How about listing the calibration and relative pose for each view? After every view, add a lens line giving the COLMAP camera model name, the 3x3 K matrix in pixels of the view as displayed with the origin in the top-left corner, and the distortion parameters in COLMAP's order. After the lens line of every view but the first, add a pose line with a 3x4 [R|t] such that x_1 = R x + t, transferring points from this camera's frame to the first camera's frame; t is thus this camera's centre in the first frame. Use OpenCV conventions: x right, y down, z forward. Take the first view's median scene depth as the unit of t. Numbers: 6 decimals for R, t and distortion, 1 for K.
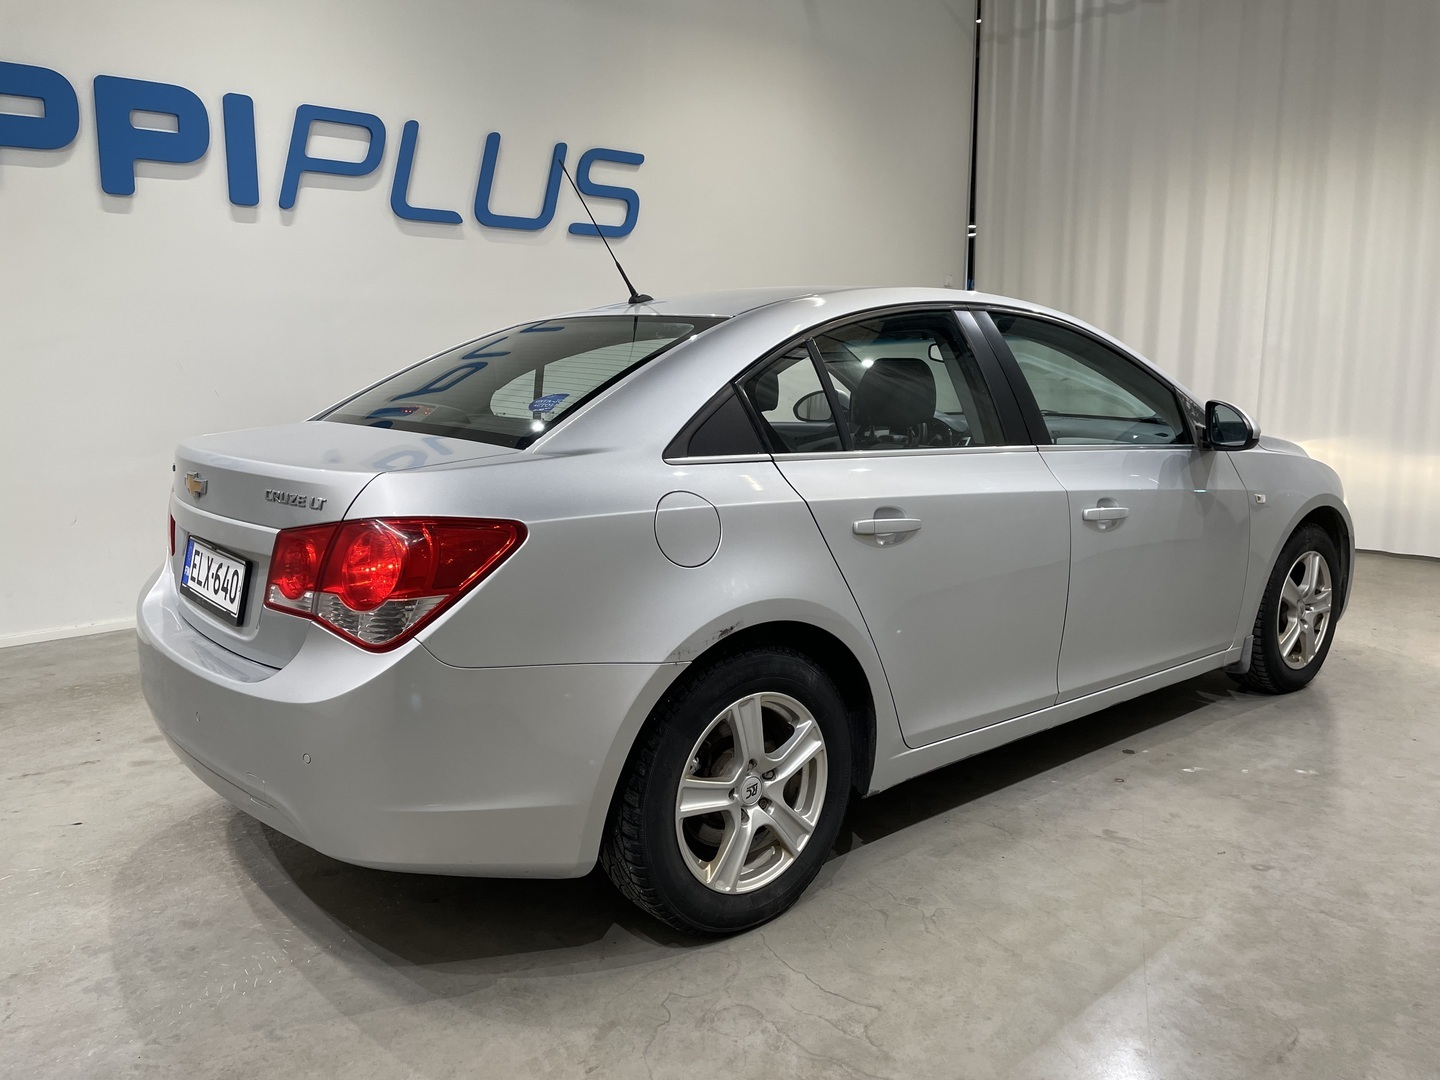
lens RADIAL K [[1094.1, 0, 720.0], [0, 1094.1, 540.0], [0, 0, 1]] dist [0.092109, -0.120115]
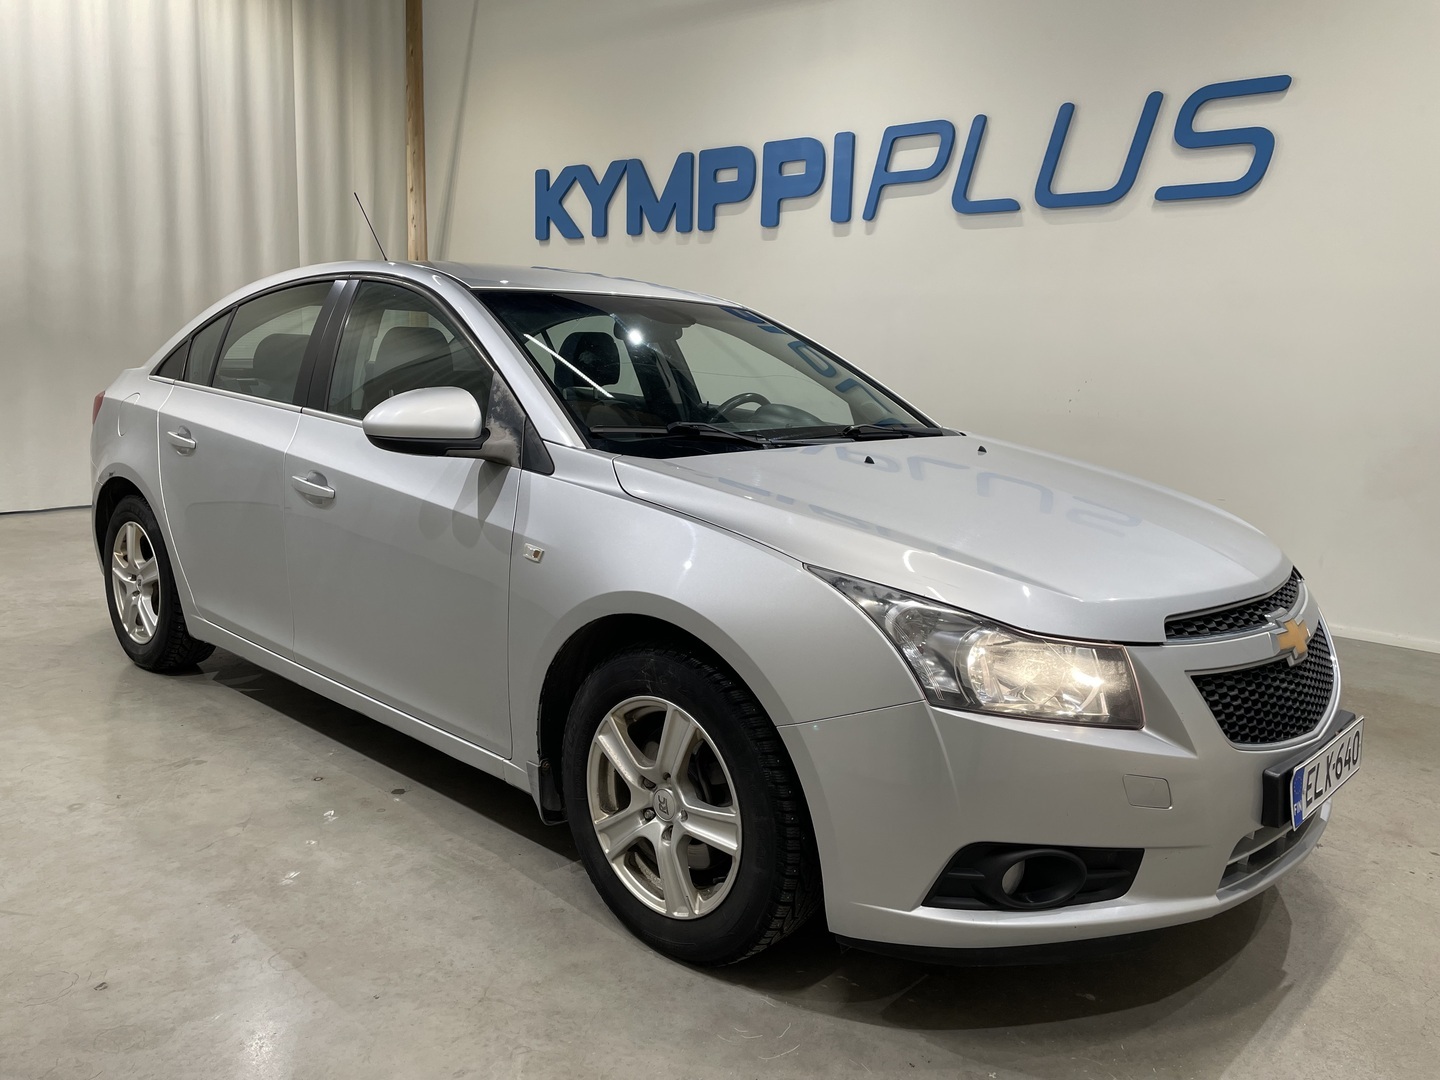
lens RADIAL K [[1094.1, 0, 720.0], [0, 1094.1, 540.0], [0, 0, 1]] dist [0.092109, -0.120115]
pose [[0.130772, 0.178829, -0.975151, 0.794327], [-0.196086, 0.968832, 0.151374, -0.114836], [0.971828, 0.171418, 0.161762, 0.711739]]
